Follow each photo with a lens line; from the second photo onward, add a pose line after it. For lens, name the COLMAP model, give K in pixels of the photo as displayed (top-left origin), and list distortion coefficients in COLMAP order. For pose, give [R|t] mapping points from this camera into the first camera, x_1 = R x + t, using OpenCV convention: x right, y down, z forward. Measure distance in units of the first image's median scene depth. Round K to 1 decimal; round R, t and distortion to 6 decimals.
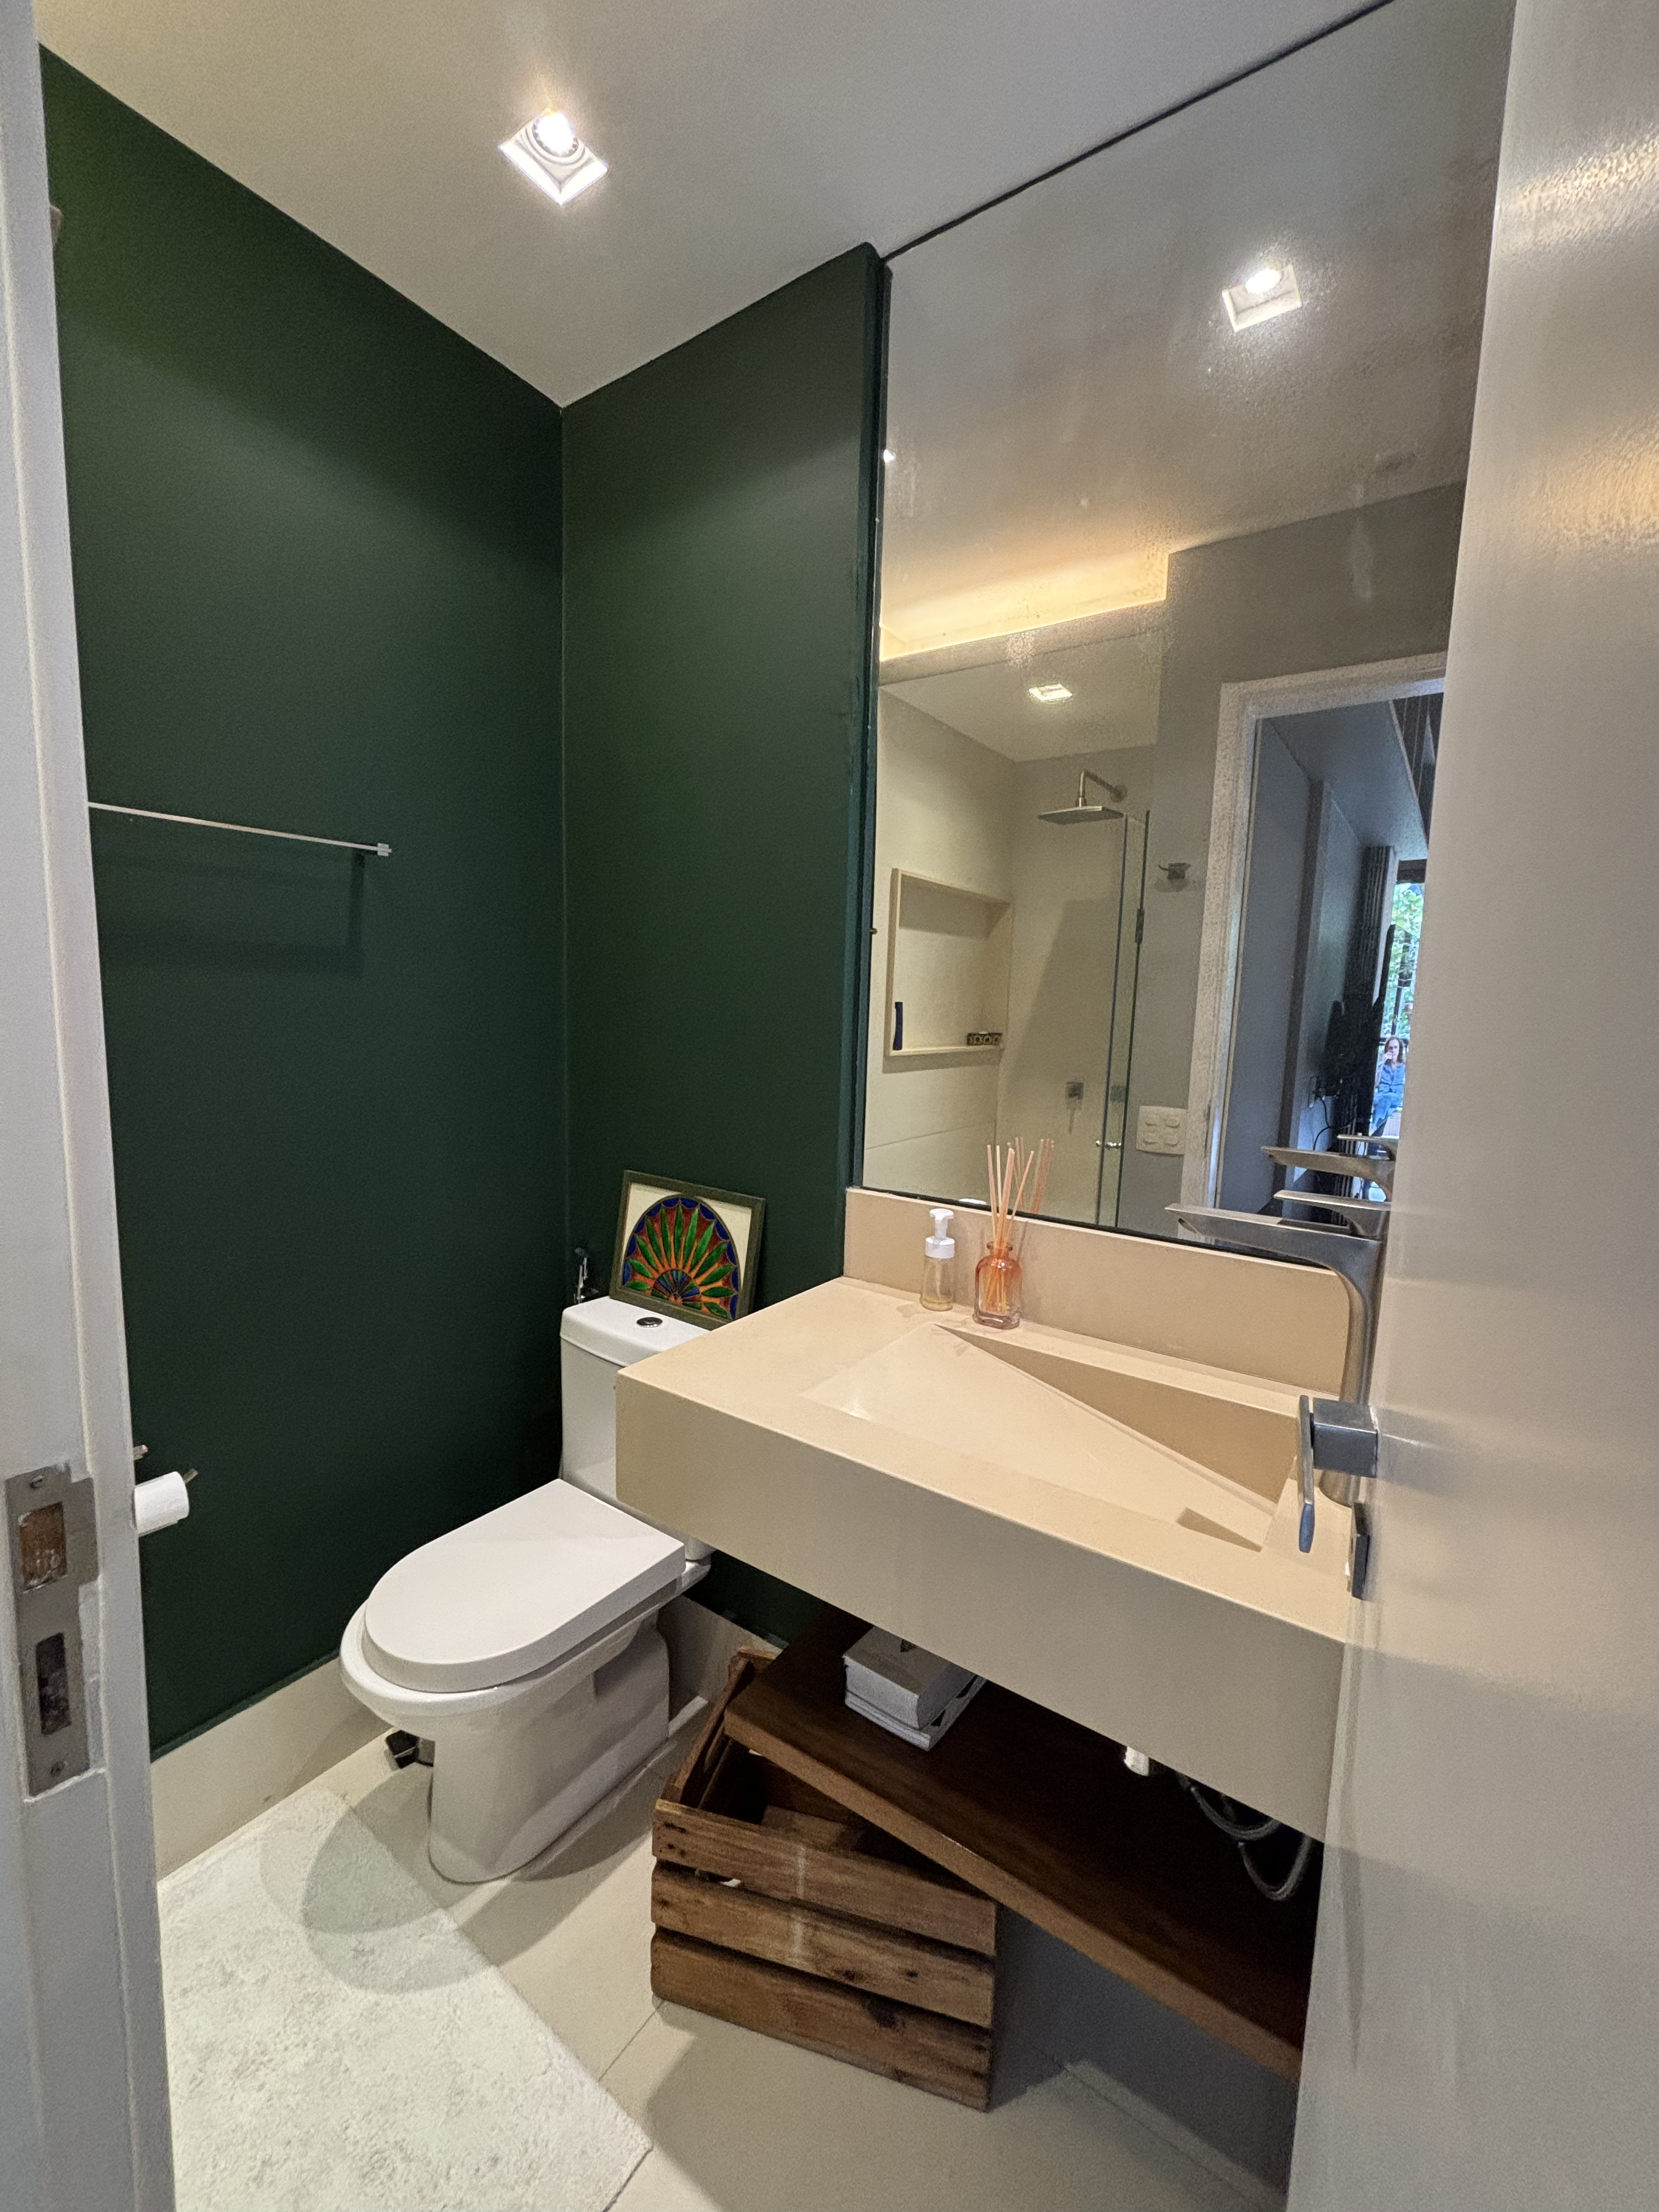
lens RADIAL K [[891.2, 0, 823.1], [0, 891.2, 1106.6], [0, 0, 1]] dist [-0.000073, 0.000039]
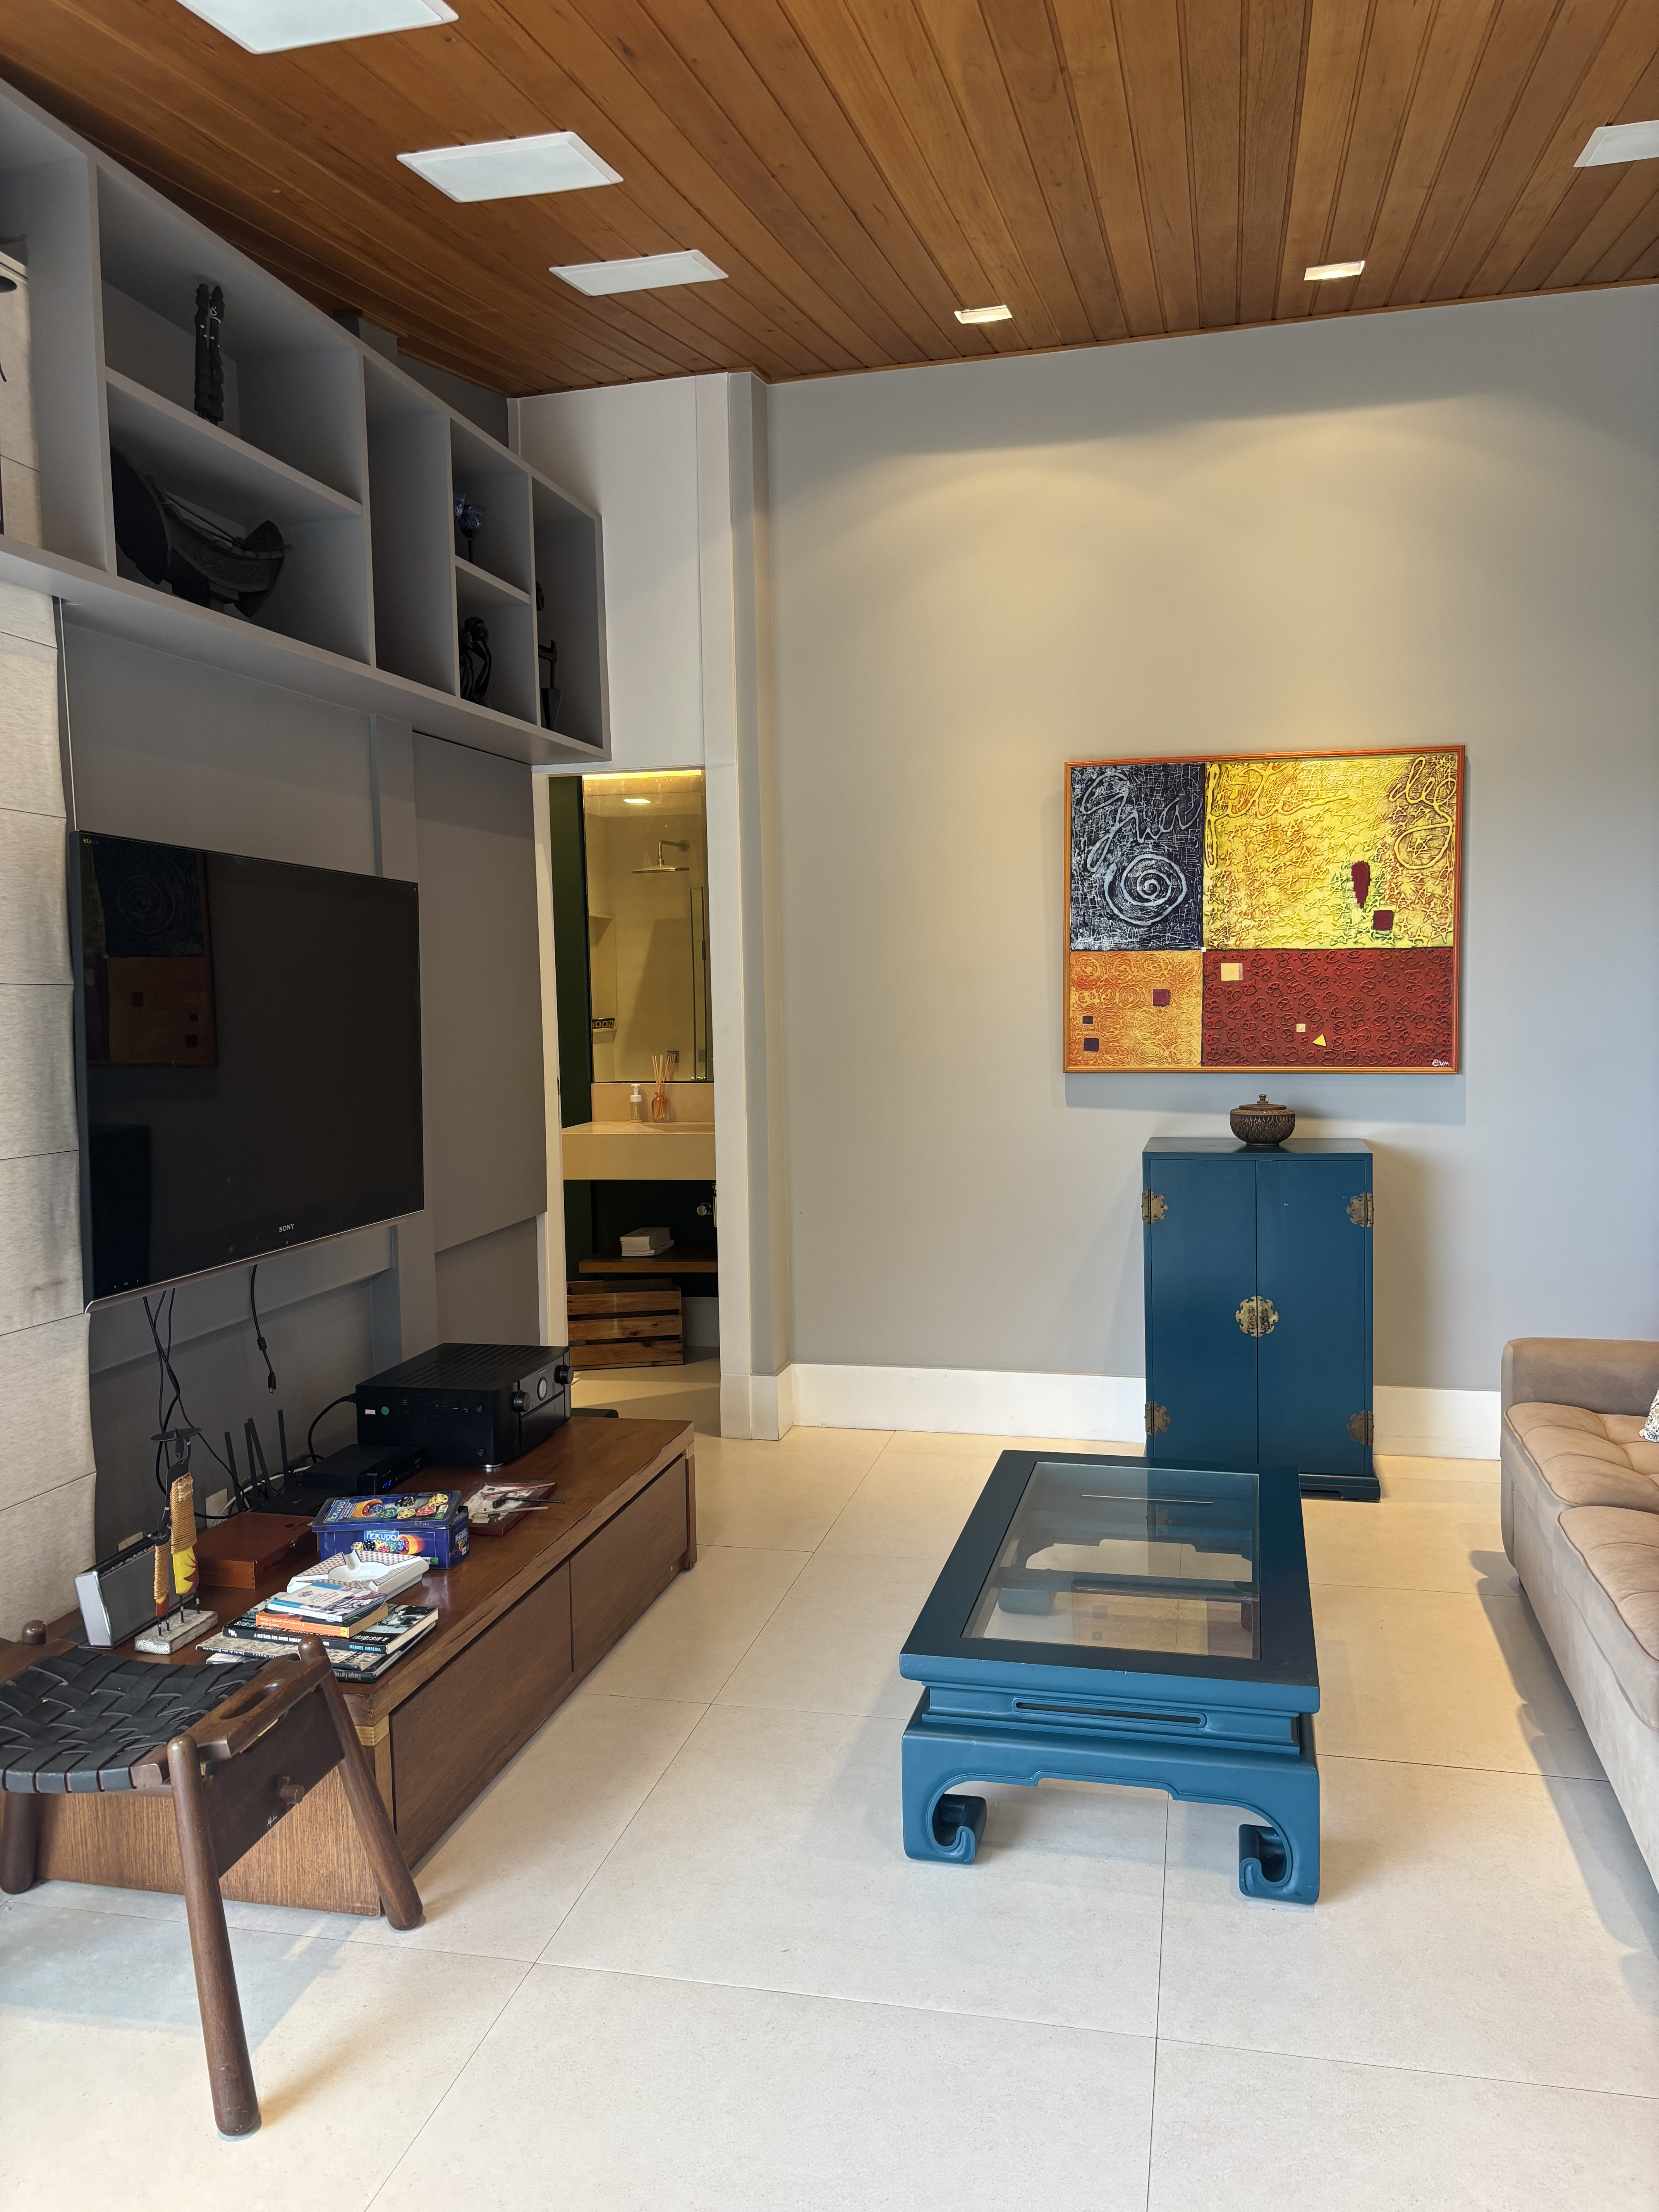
lens RADIAL K [[1664.4, 0, 829.5], [0, 1664.4, 1106.0], [0, 0, 1]] dist [0.024612, -0.006019]
pose [[0.924506, -0.075892, 0.373535, -1.344466], [0.089818, 0.995758, -0.019991, 0.385396], [-0.370433, 0.052032, 0.927401, -4.286936]]
